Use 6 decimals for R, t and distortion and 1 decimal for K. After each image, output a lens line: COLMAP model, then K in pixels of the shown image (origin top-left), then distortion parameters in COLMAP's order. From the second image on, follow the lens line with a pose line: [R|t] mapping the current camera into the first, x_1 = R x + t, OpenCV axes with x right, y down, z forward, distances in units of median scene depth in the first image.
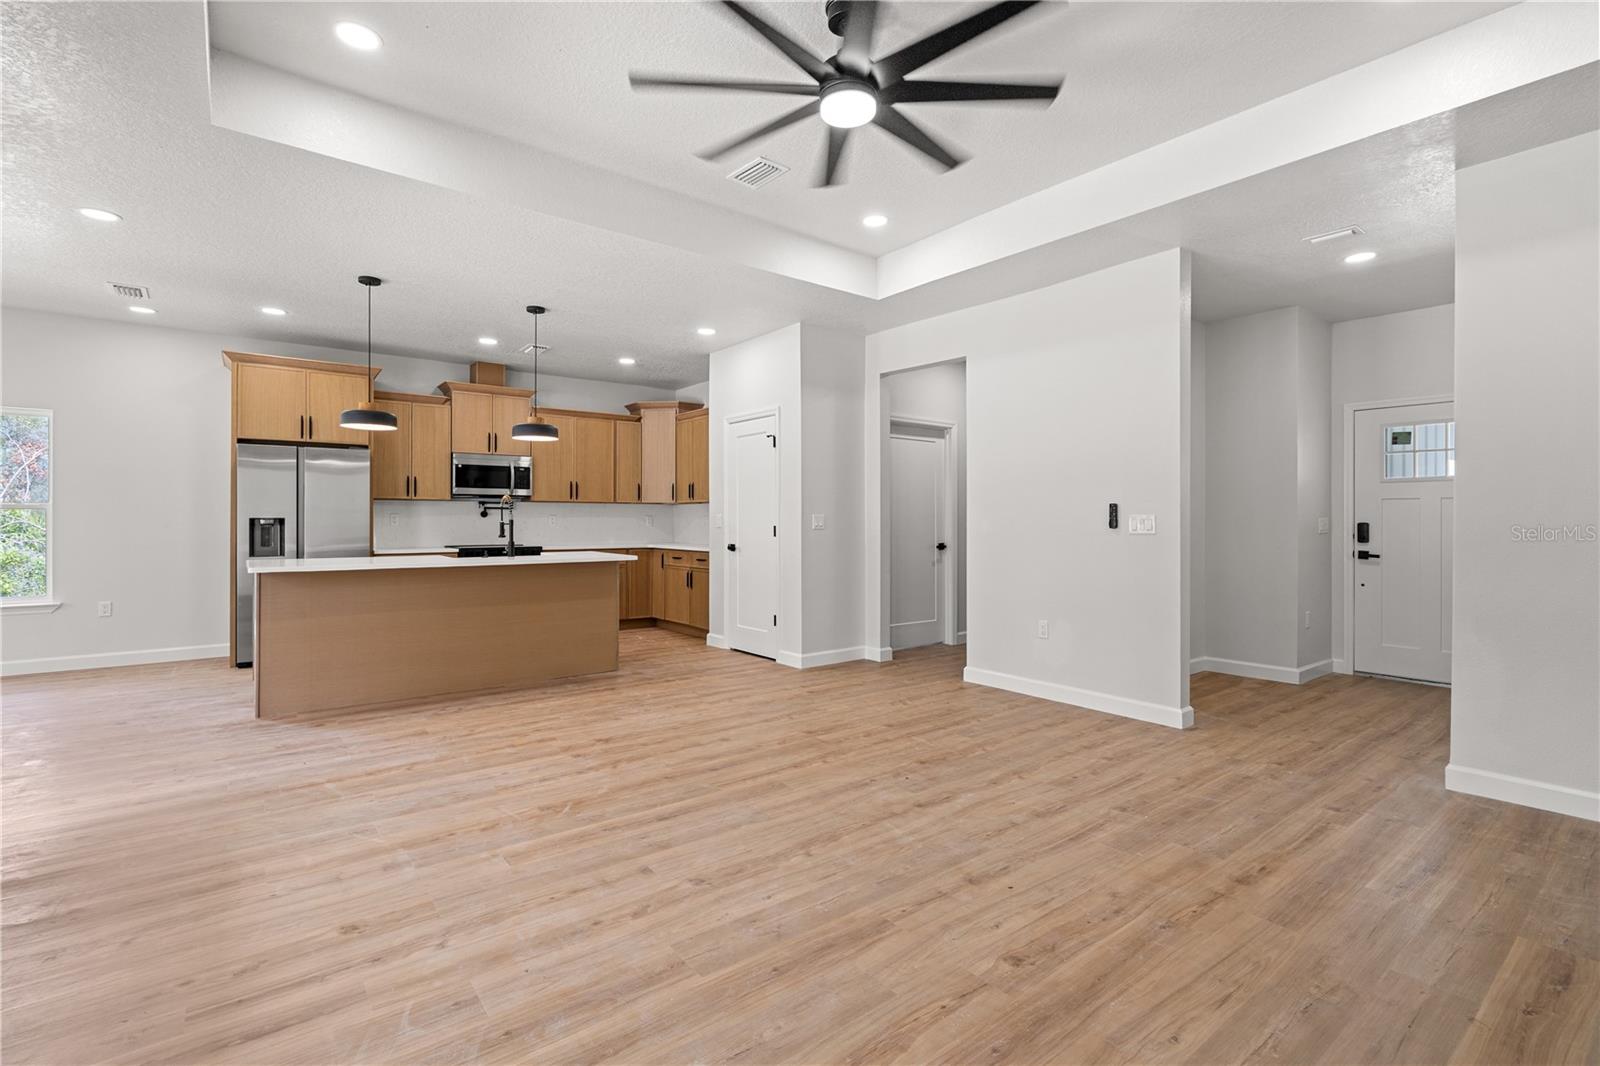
lens RADIAL K [[746.0, 0, 811.3], [0, 746.0, 523.3], [0, 0, 1]] dist [-0.003223, -0.000184]
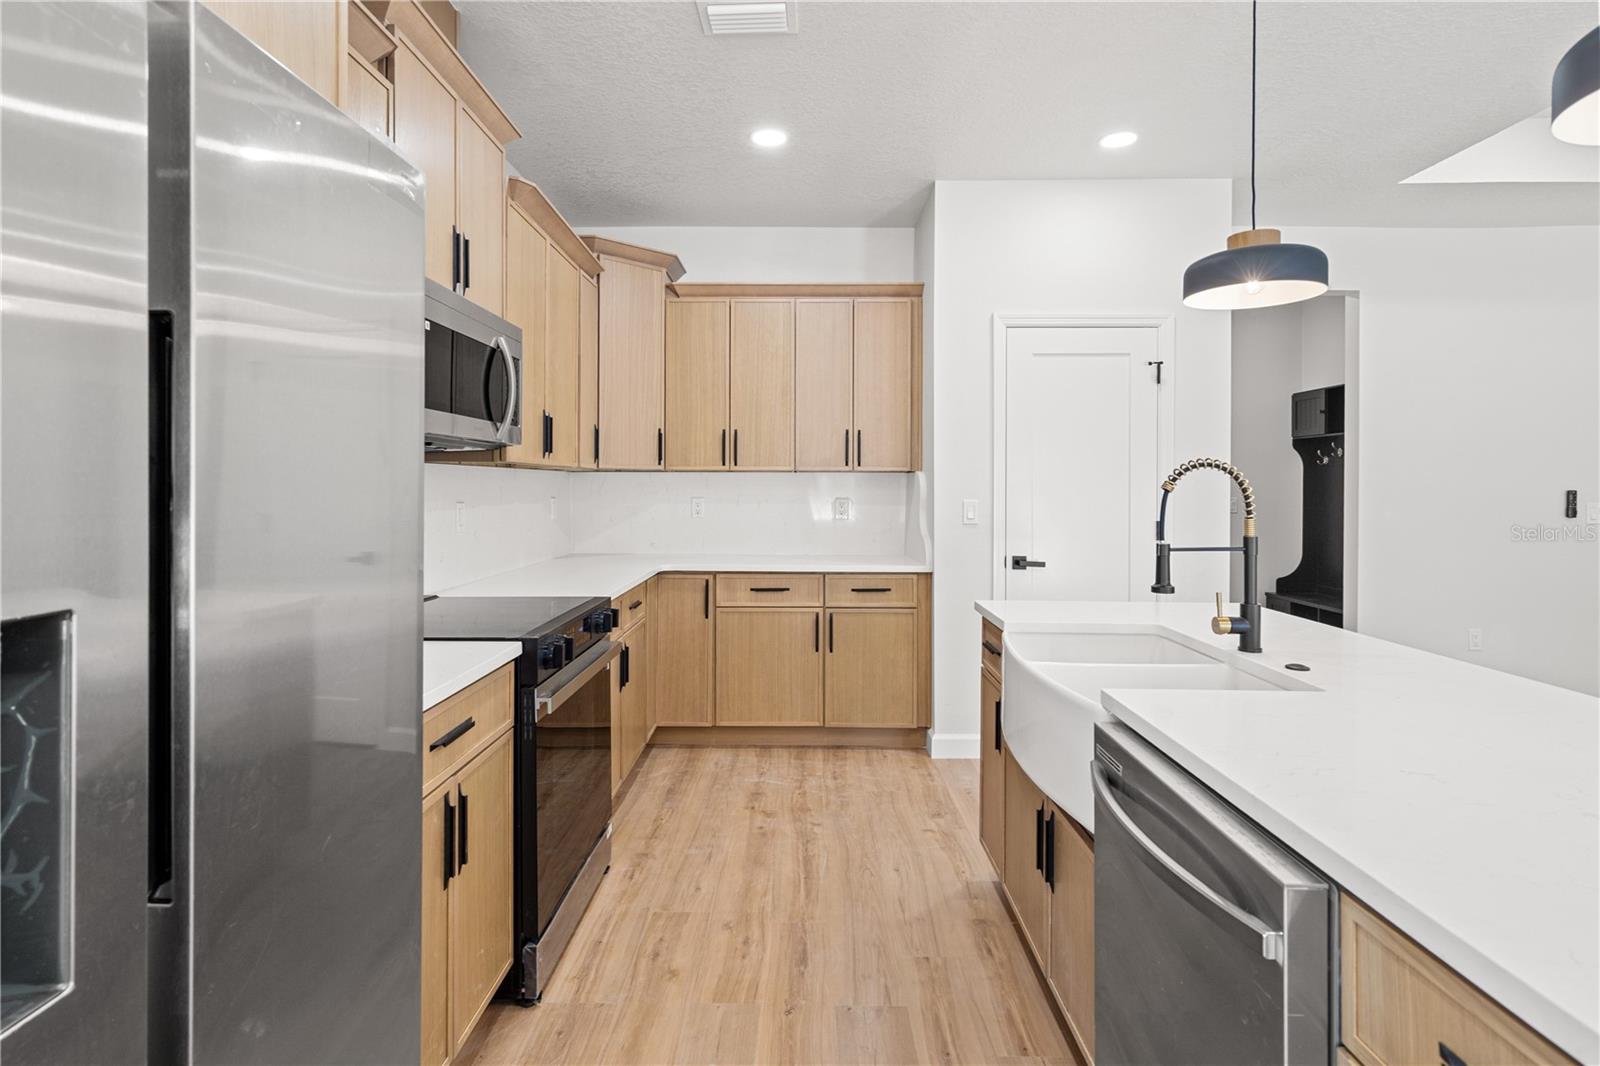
lens RADIAL K [[829.7, 0, 796.0], [0, 829.7, 487.0], [0, 0, 1]] dist [-0.000820, -0.000158]
pose [[0.626241, -0.000647, 0.779629, -0.588773], [0.000081, 1.000000, 0.000765, -0.019070], [-0.779630, -0.000416, 0.626241, 0.674033]]
